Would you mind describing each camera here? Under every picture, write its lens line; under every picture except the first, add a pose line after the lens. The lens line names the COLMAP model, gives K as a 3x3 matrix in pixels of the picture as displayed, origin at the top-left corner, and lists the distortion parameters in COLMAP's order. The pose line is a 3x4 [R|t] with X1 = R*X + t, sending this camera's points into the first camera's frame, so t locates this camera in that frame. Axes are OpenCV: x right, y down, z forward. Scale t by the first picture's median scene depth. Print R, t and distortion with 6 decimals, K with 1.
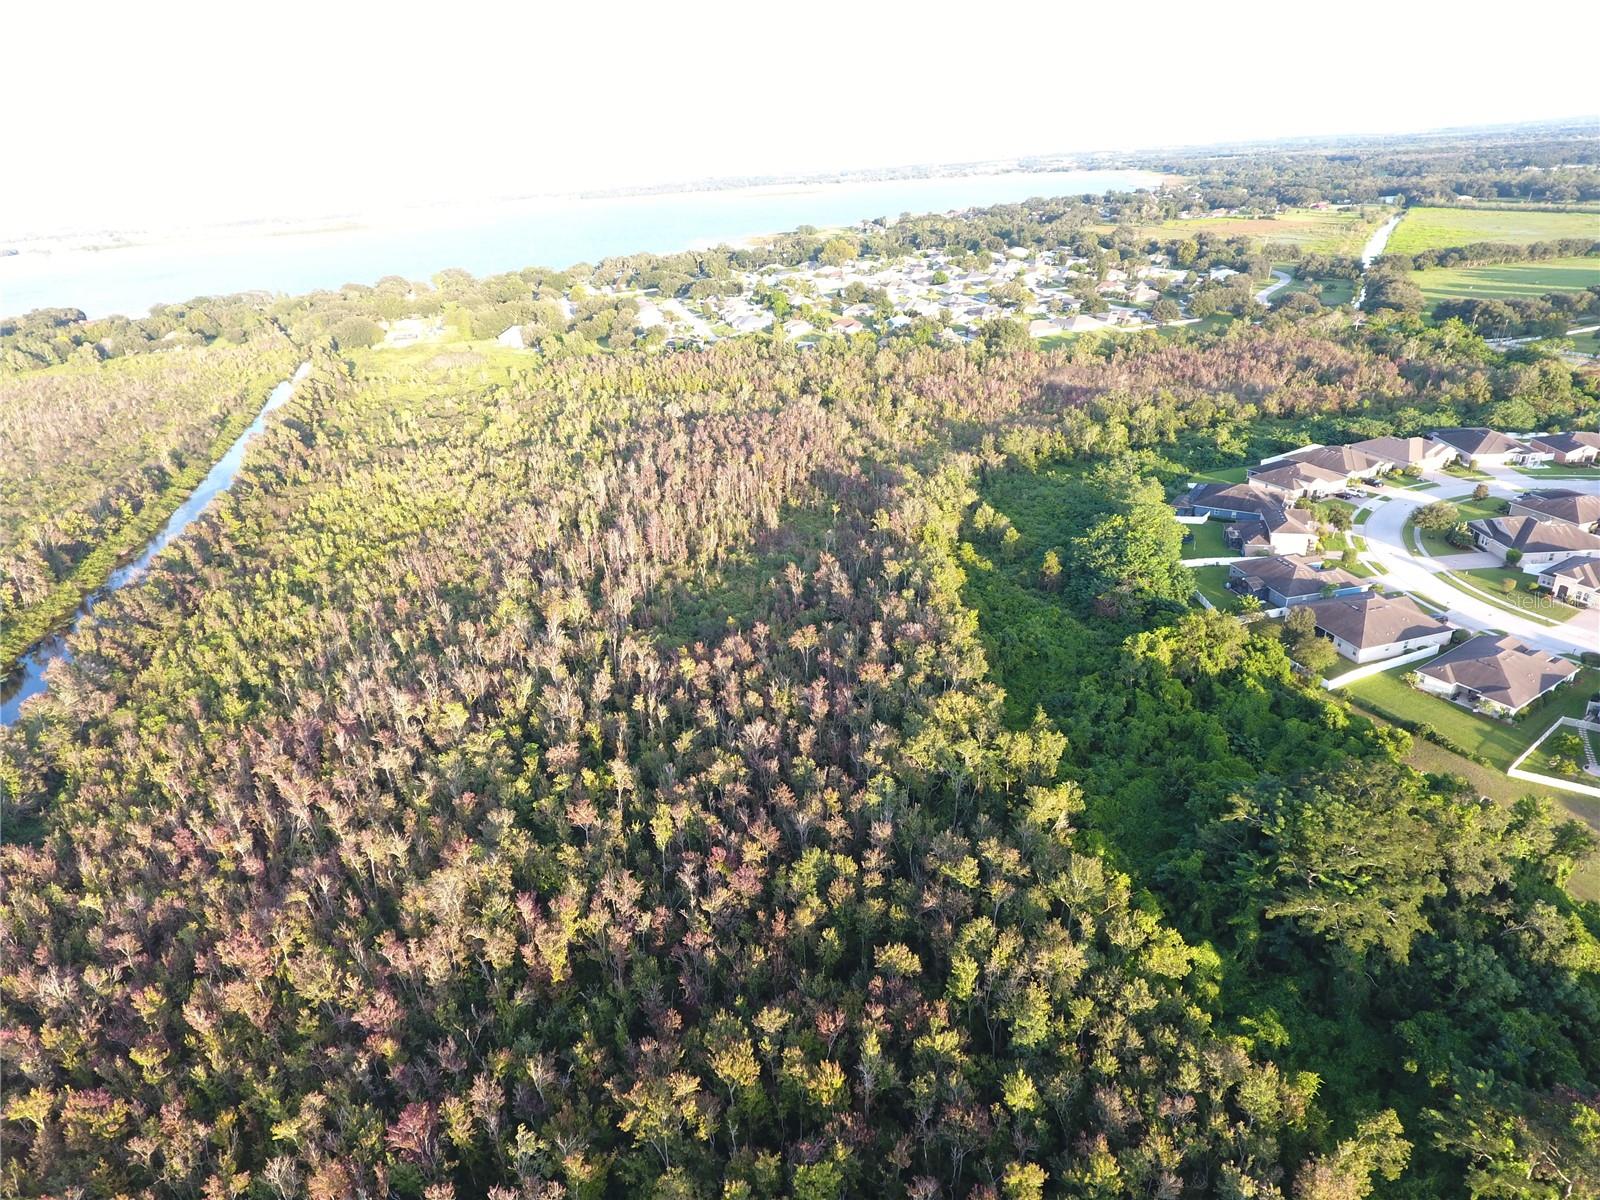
lens RADIAL K [[933.5, 0, 803.7], [0, 933.5, 603.1], [0, 0, 1]] dist [-0.002249, -0.001220]
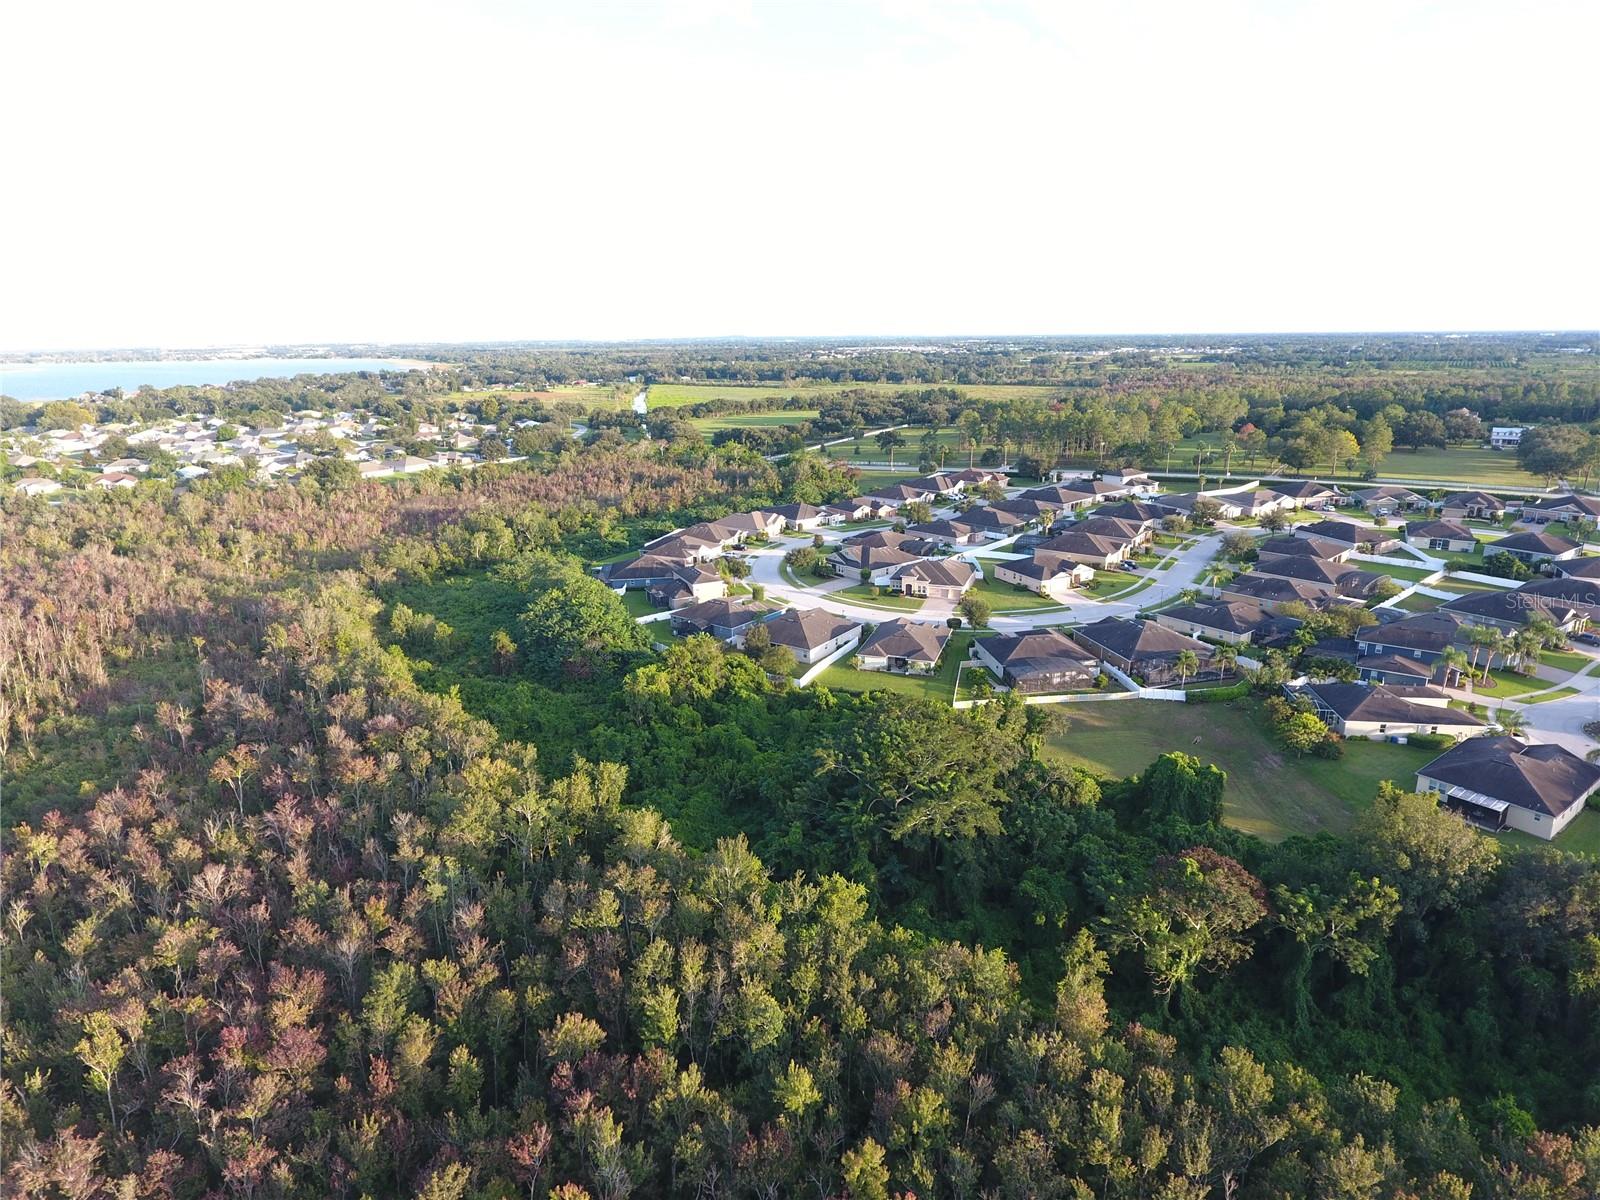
lens RADIAL K [[936.4, 0, 803.0], [0, 936.4, 599.2], [0, 0, 1]] dist [-0.000050, -0.002353]
pose [[0.754966, -0.130701, 0.642606, -0.100887], [0.250790, 0.962989, -0.098777, 0.083343], [-0.605913, 0.235733, 0.759803, 0.117752]]
